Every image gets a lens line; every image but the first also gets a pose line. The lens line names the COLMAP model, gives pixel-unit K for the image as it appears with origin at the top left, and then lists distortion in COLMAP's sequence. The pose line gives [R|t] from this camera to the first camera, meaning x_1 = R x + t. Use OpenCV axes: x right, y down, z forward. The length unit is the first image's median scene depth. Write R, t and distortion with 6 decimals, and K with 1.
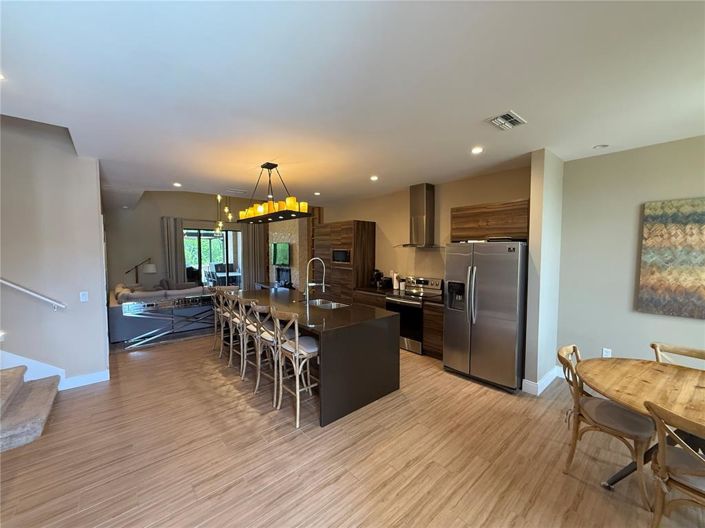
lens RADIAL K [[279.9, 0, 354.4], [0, 279.9, 264.2], [0, 0, 1]] dist [0.000733, -0.000185]
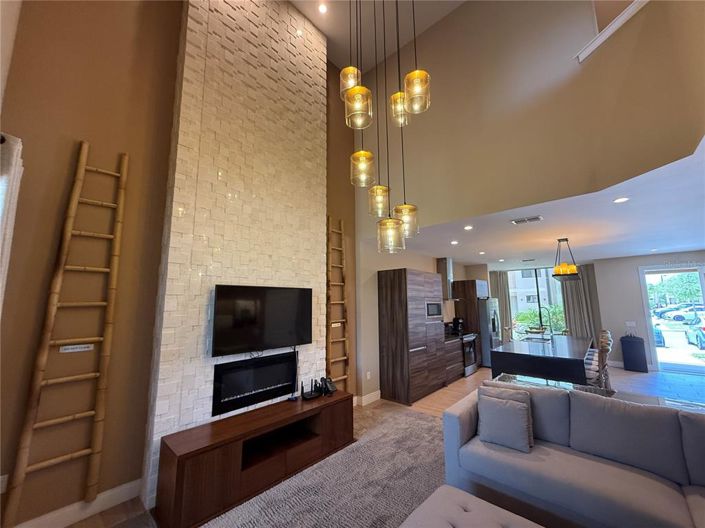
lens RADIAL K [[279.9, 0, 354.9], [0, 279.9, 264.5], [0, 0, 1]] dist [0.000733, -0.000185]
pose [[-0.121555, 0.144331, 0.982035, -1.713831], [0.066840, 0.988316, -0.136981, -0.119655], [-0.990332, 0.048989, -0.129782, 2.470232]]
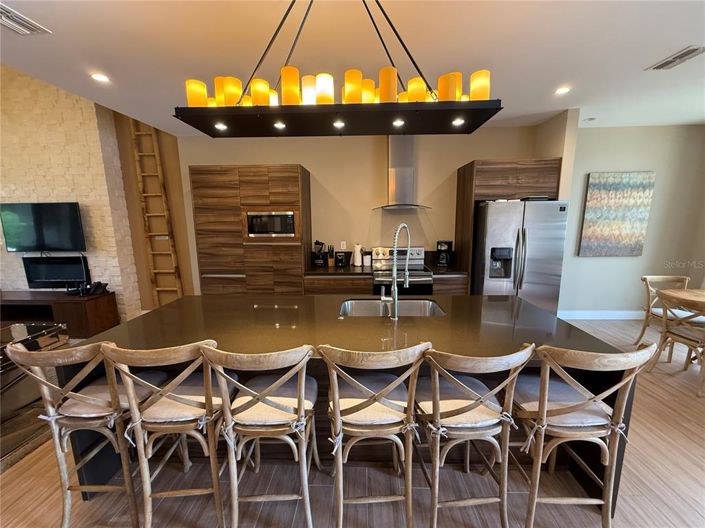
lens RADIAL K [[279.9, 0, 351.7], [0, 279.9, 261.4], [0, 0, 1]] dist [0.000733, -0.000185]
pose [[0.690182, -0.125695, 0.712635, -0.661661], [0.051406, 0.990827, 0.124976, -0.028829], [-0.721807, -0.049623, 0.690313, 0.817592]]
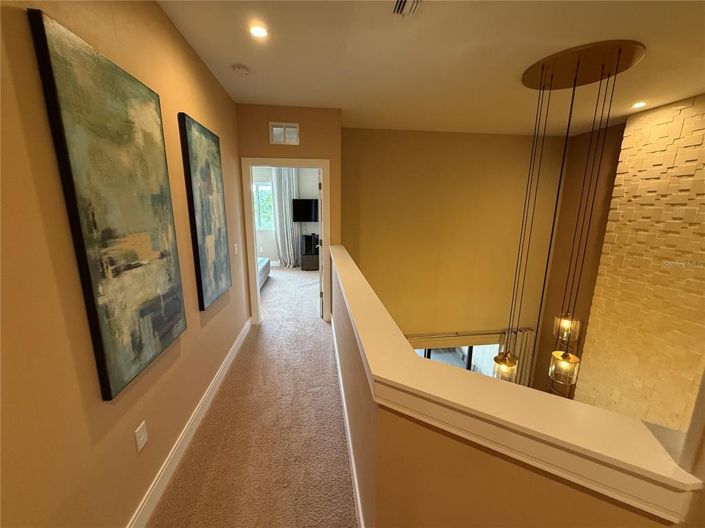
lens RADIAL K [[279.9, 0, 352.5], [0, 279.9, 264.3], [0, 0, 1]] dist [0.000733, -0.000185]
pose [[0.833069, 0.122858, -0.539354, -1.112856], [-0.042132, 0.986284, 0.159587, -1.029465], [0.551563, -0.110223, 0.826819, 1.305676]]
